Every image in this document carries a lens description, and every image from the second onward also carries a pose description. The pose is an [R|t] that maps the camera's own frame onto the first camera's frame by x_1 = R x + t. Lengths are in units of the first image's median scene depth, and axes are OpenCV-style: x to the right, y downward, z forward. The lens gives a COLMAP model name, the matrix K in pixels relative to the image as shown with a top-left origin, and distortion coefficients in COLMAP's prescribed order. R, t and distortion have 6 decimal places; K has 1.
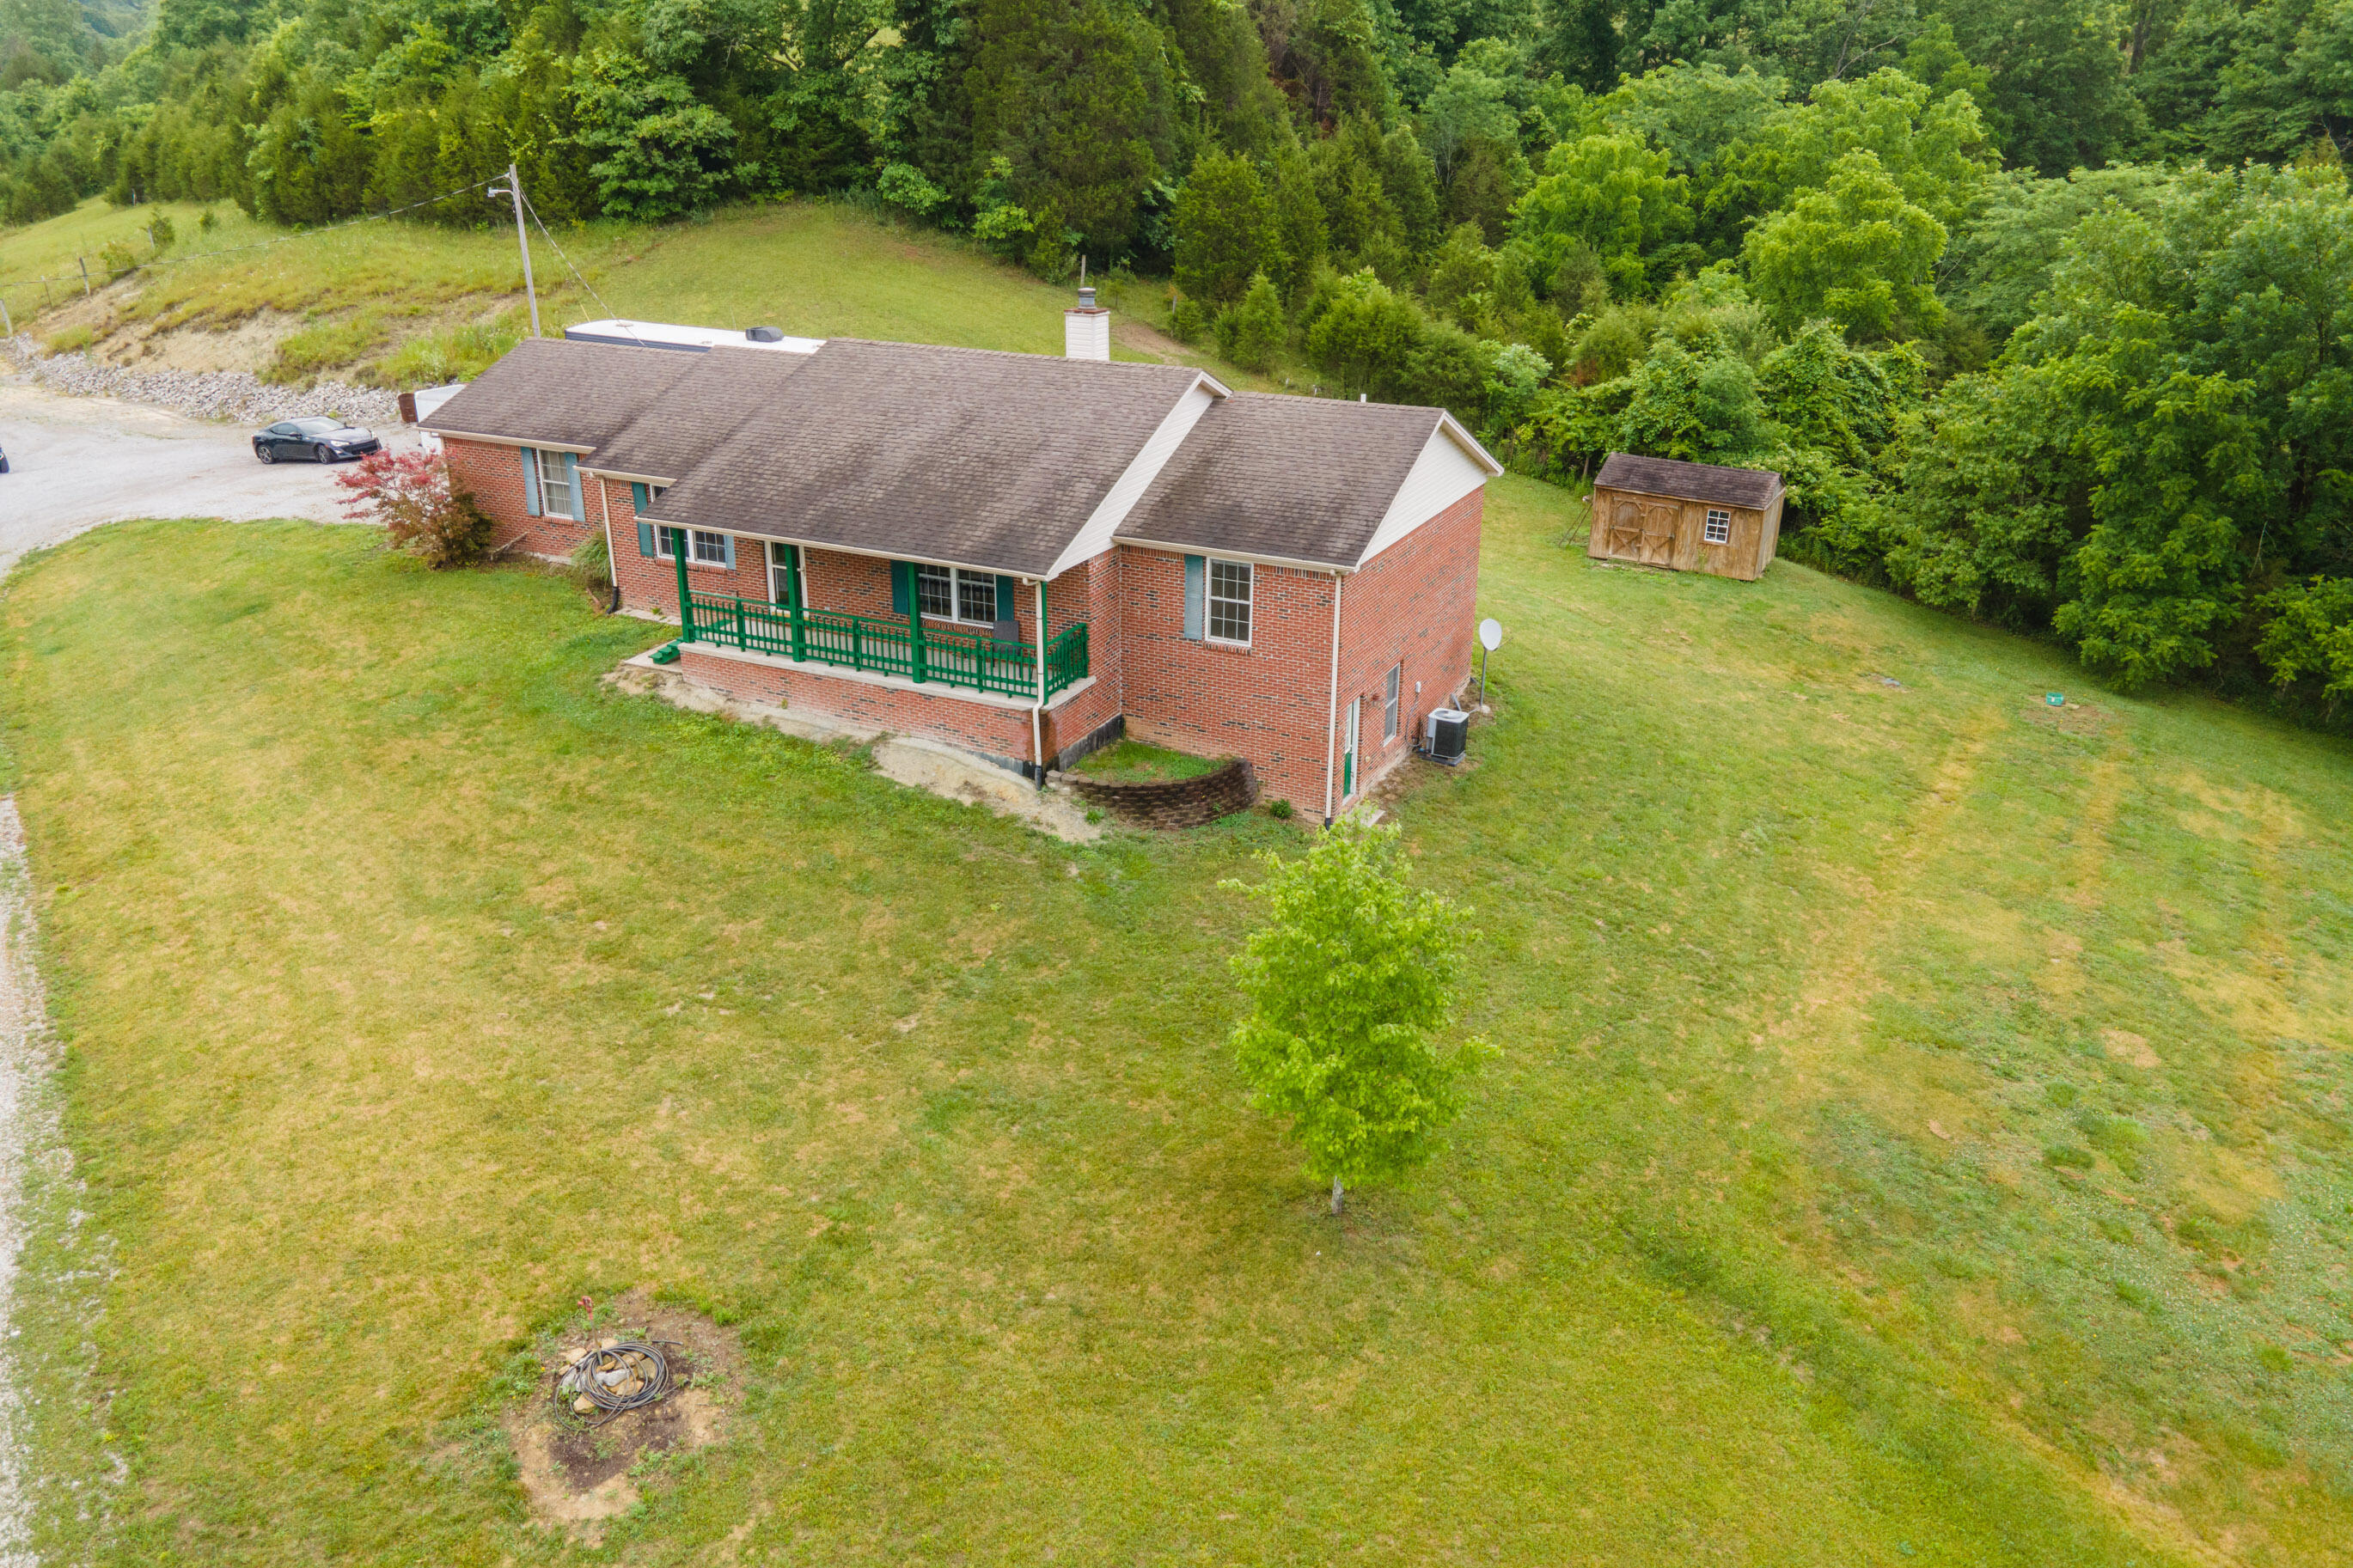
lens RADIAL K [[1735.8, 0, 1176.5], [0, 1735.8, 784.0], [0, 0, 1]] dist [0.058812, 0.000884]
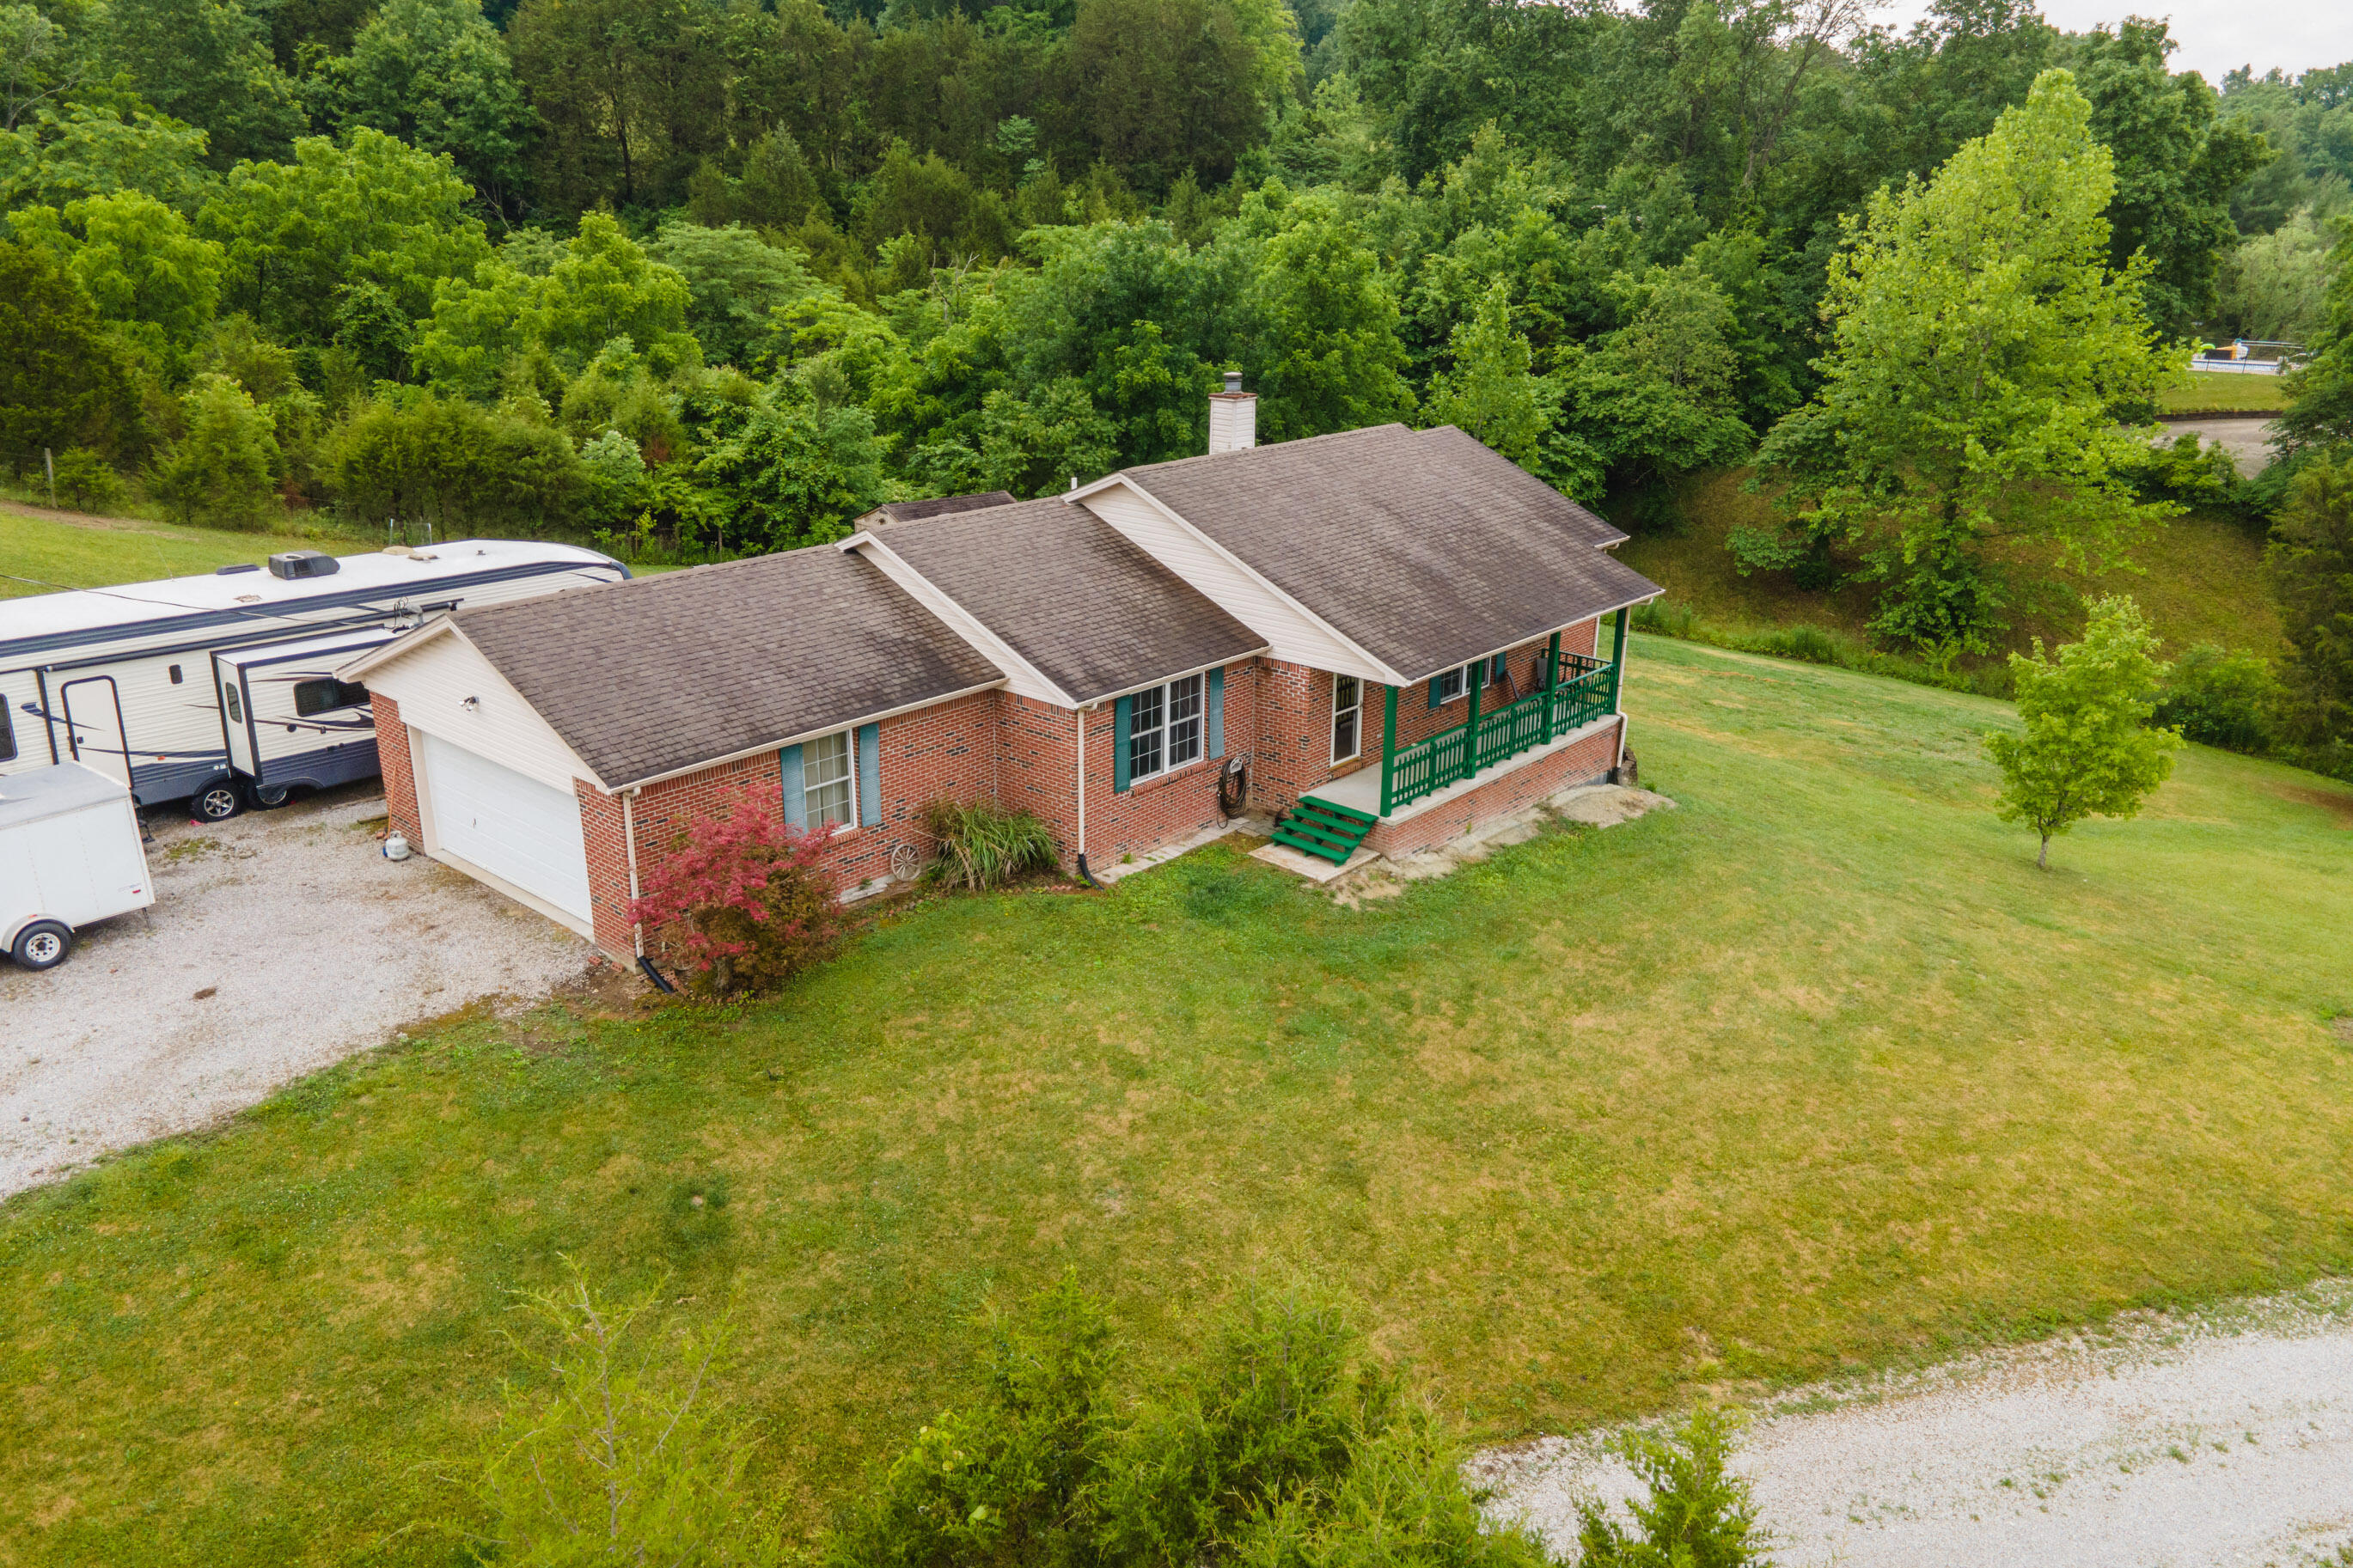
lens RADIAL K [[1735.8, 0, 1176.5], [0, 1735.8, 784.0], [0, 0, 1]] dist [0.058812, 0.000884]
pose [[0.214212, -0.308292, 0.926860, -1.111032], [0.344220, 0.911840, 0.223741, -0.328642], [-0.914126, 0.271115, 0.301447, 0.850921]]
